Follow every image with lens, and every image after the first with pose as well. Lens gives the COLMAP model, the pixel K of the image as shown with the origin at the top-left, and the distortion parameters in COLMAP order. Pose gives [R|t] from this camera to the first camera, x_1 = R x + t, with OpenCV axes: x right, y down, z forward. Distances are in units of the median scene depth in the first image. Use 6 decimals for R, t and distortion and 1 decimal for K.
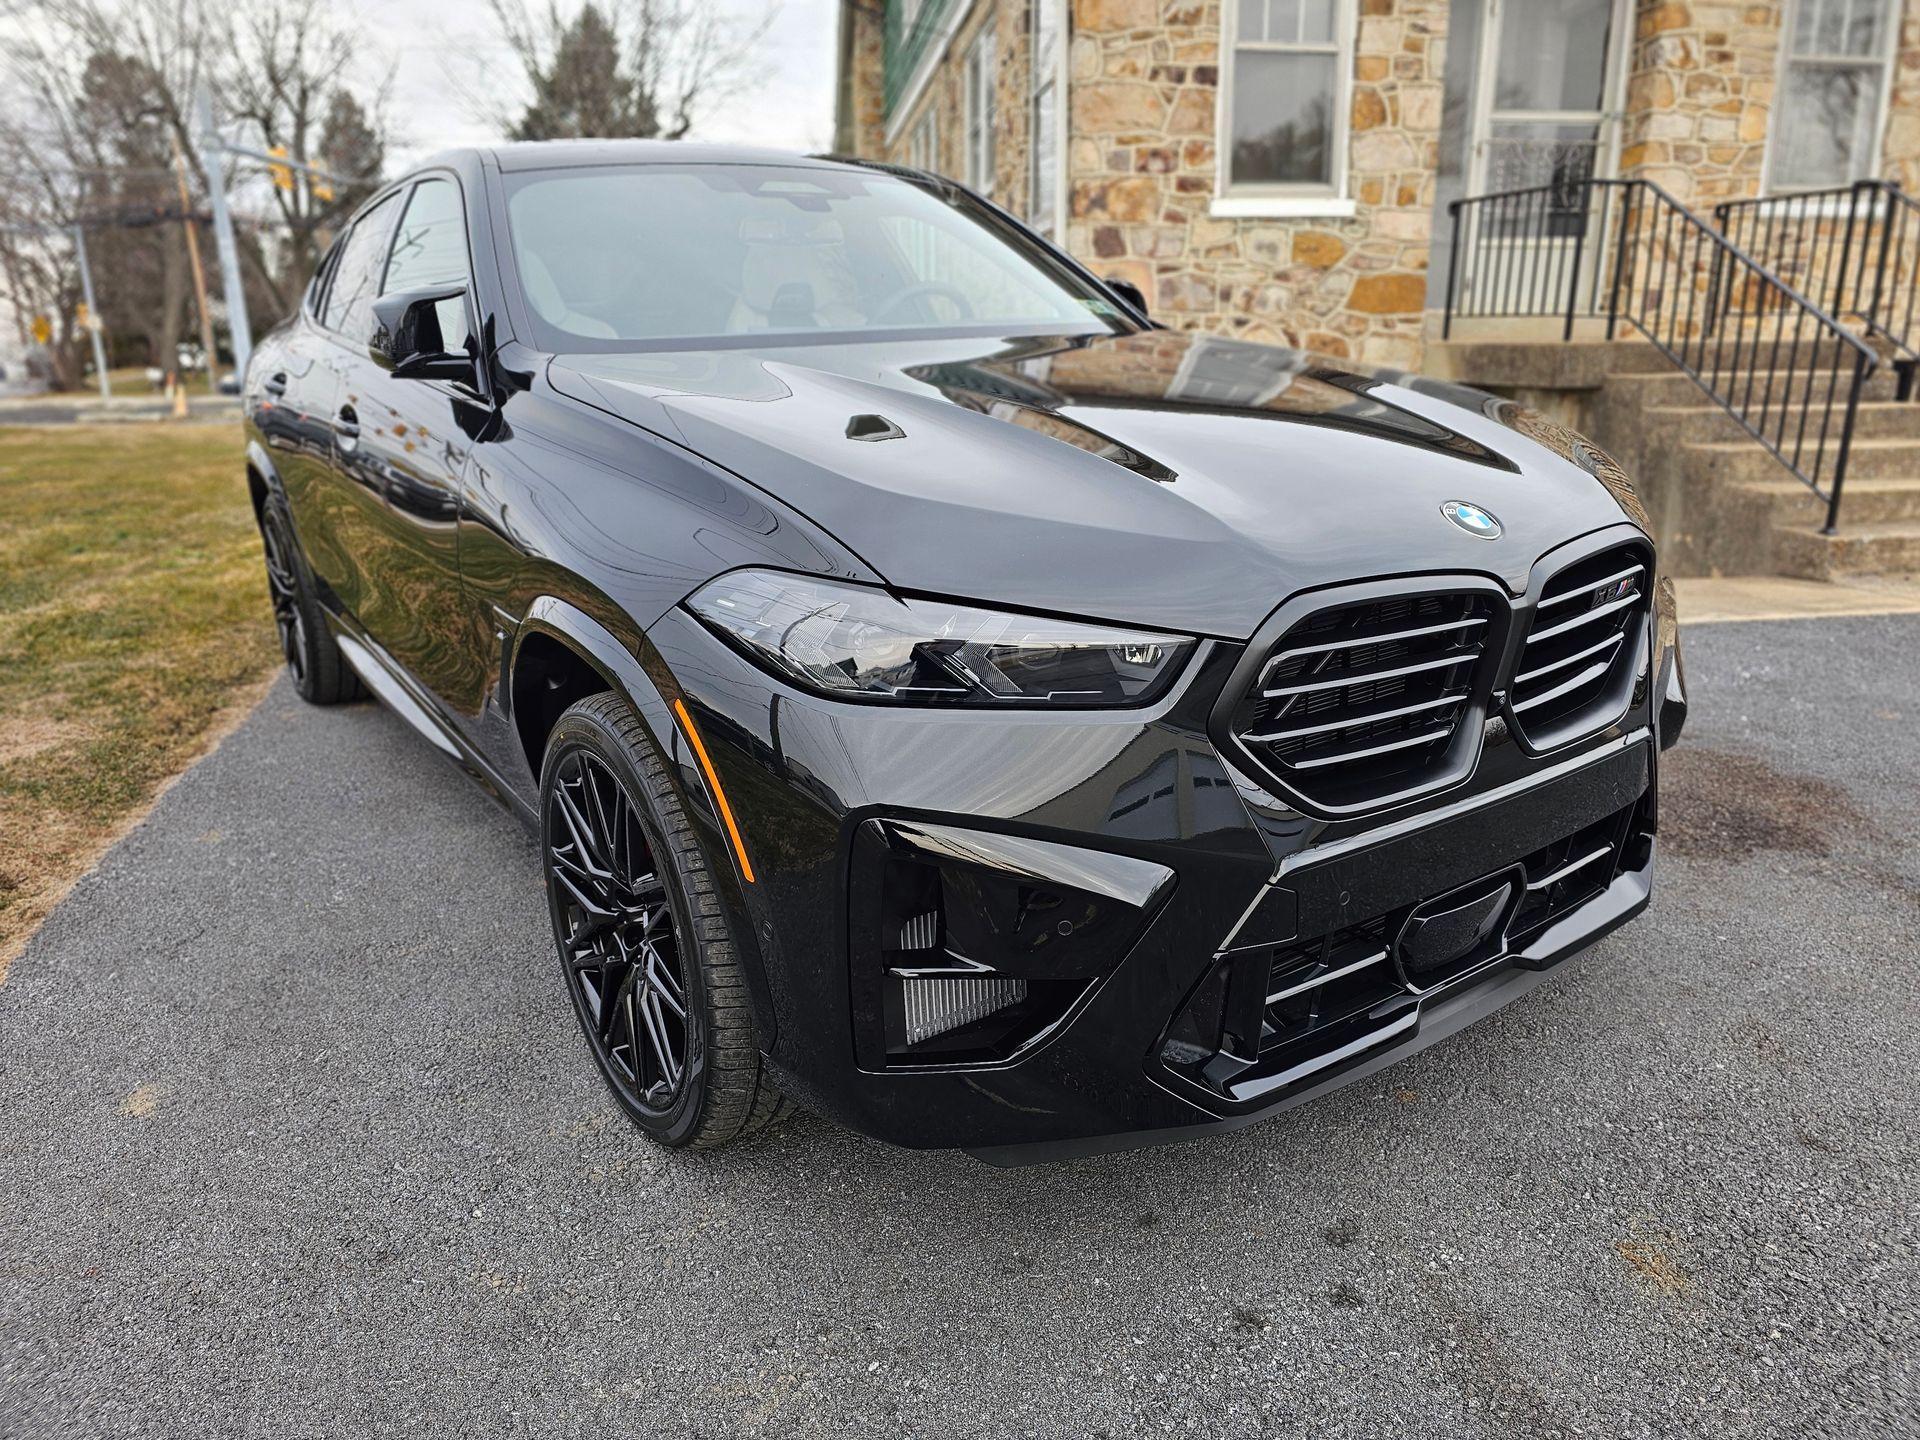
lens RADIAL K [[1289.0, 0, 955.1], [0, 1289.0, 710.3], [0, 0, 1]] dist [0.048142, -0.033561]
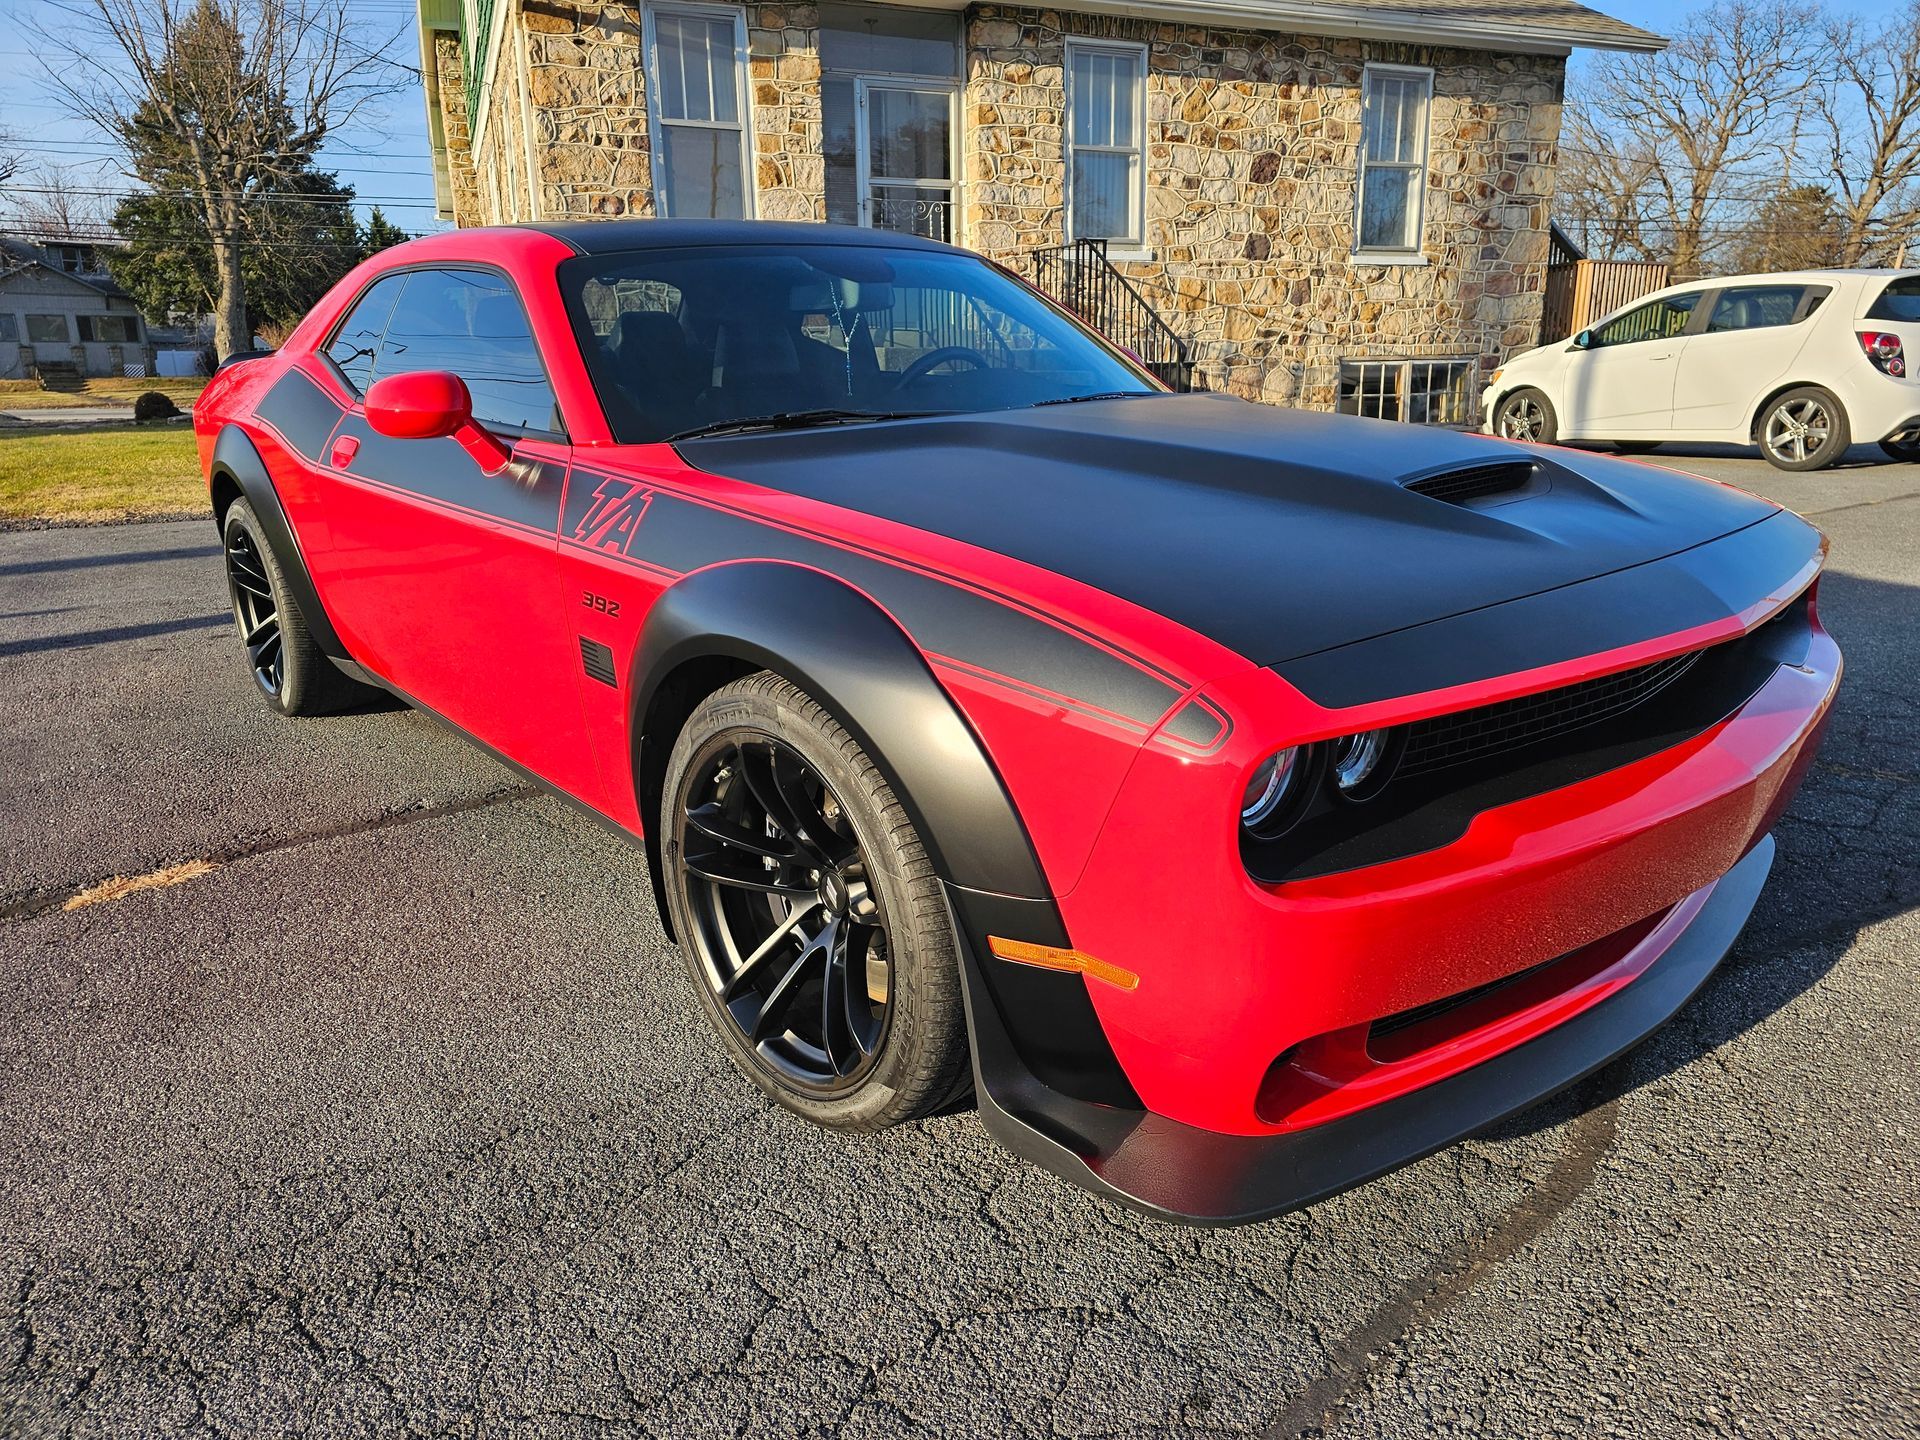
lens RADIAL K [[1289.0, 0, 949.8], [0, 1289.0, 728.6], [0, 0, 1]] dist [0.048142, -0.033561]
pose [[0.978001, -0.054351, 0.201397, 0.204903], [0.053394, 0.998522, 0.010184, 0.119339], [-0.201653, 0.000794, 0.979457, -0.382785]]
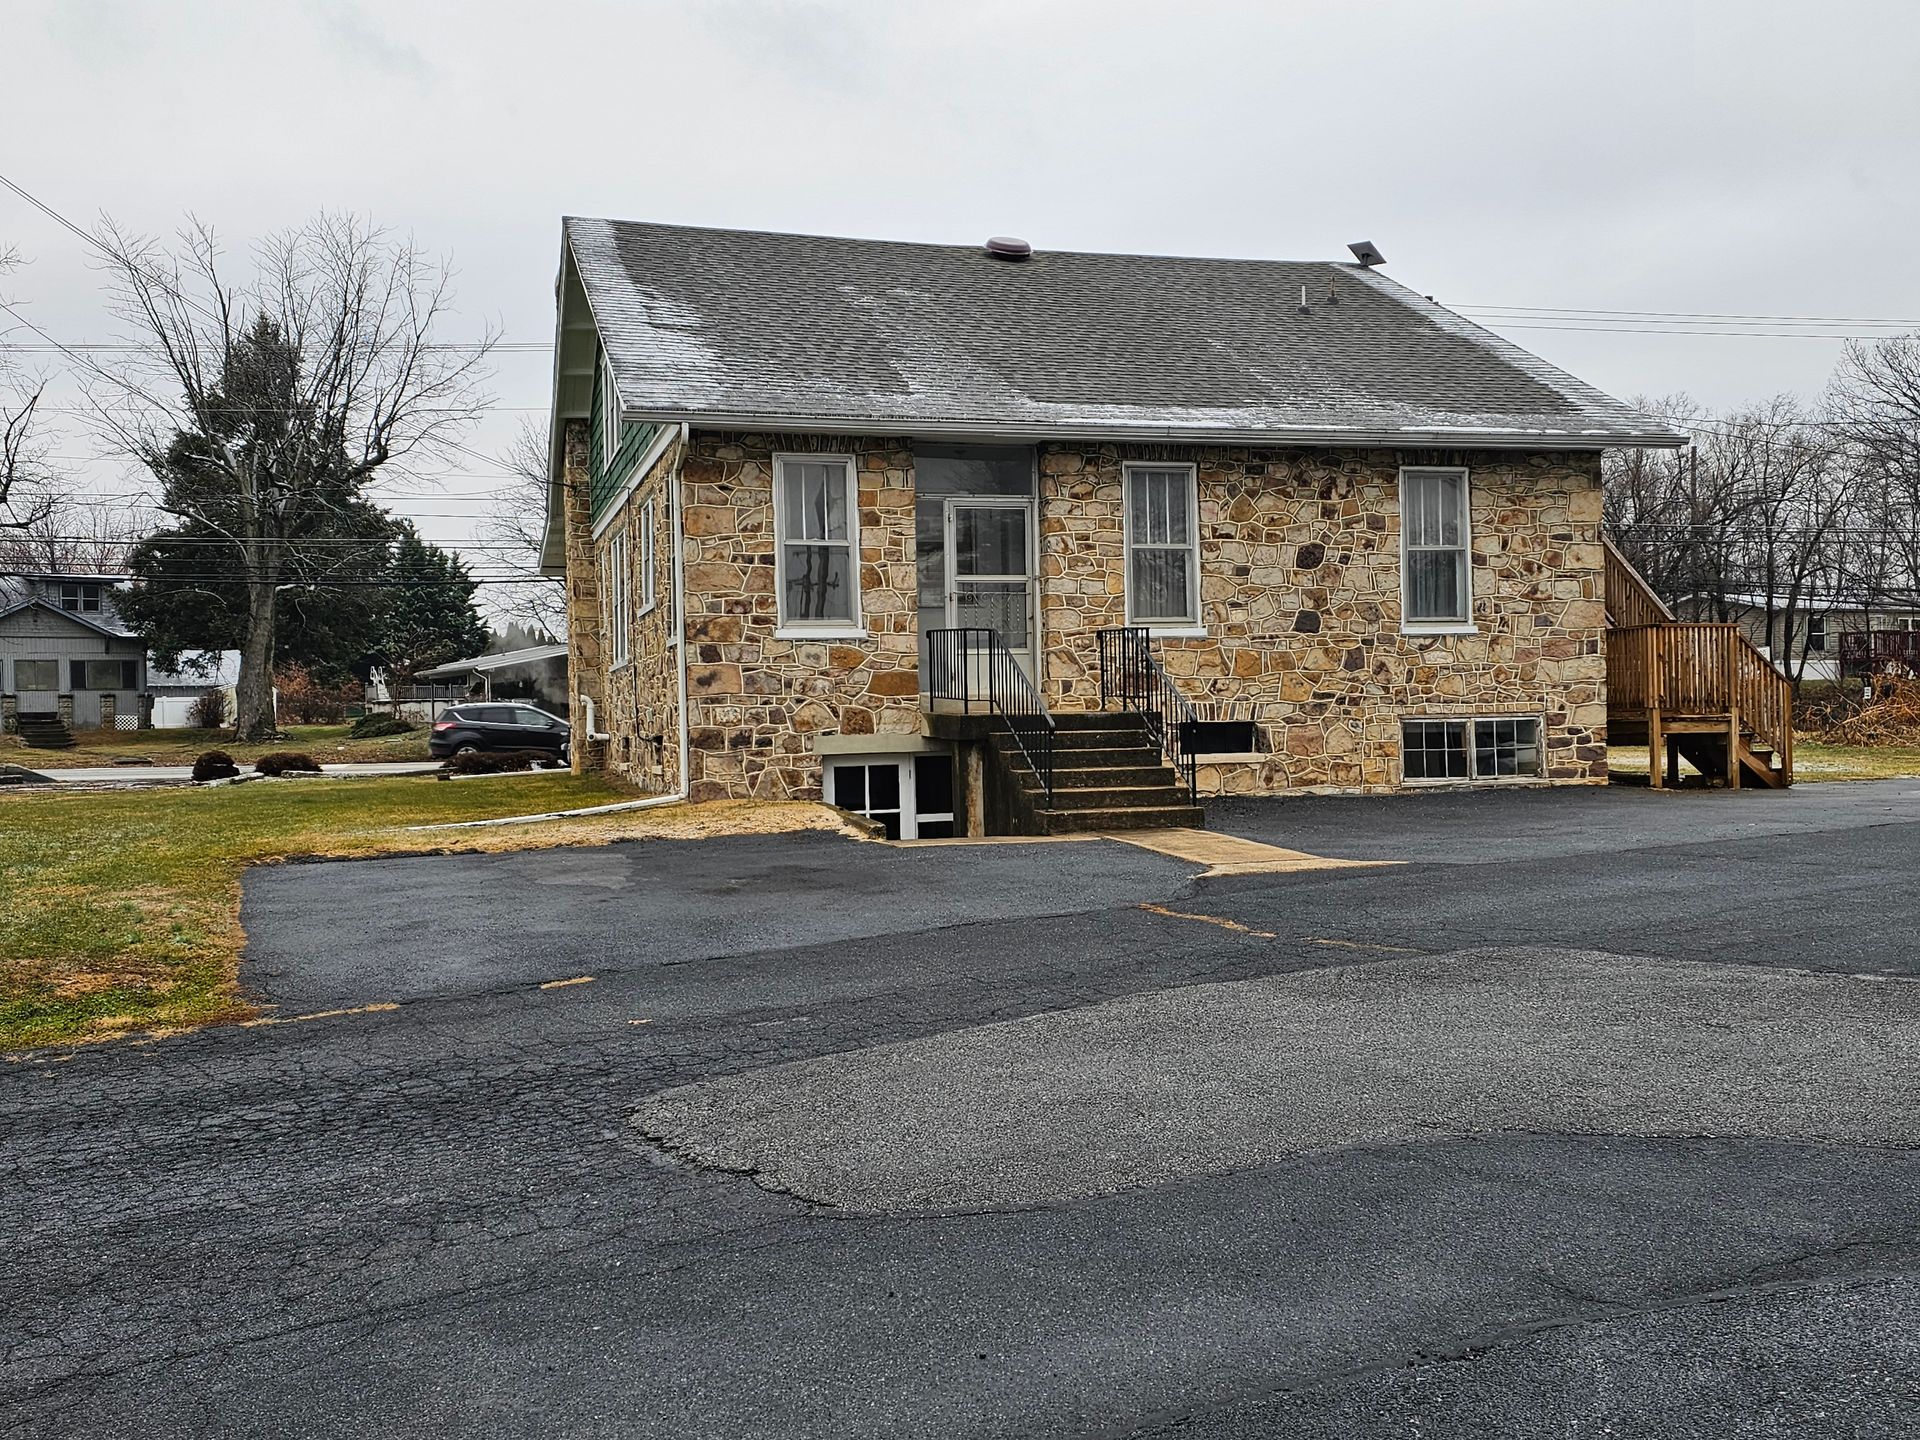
lens RADIAL K [[1831.9, 0, 1003.0], [0, 1831.9, 703.2], [0, 0, 1]] dist [0.147305, 0.000000]
pose [[0.989946, -0.006741, 0.141288, 0.160339], [0.043353, 0.965252, -0.257701, 0.306822], [-0.134641, 0.261235, 0.955839, -1.237532]]
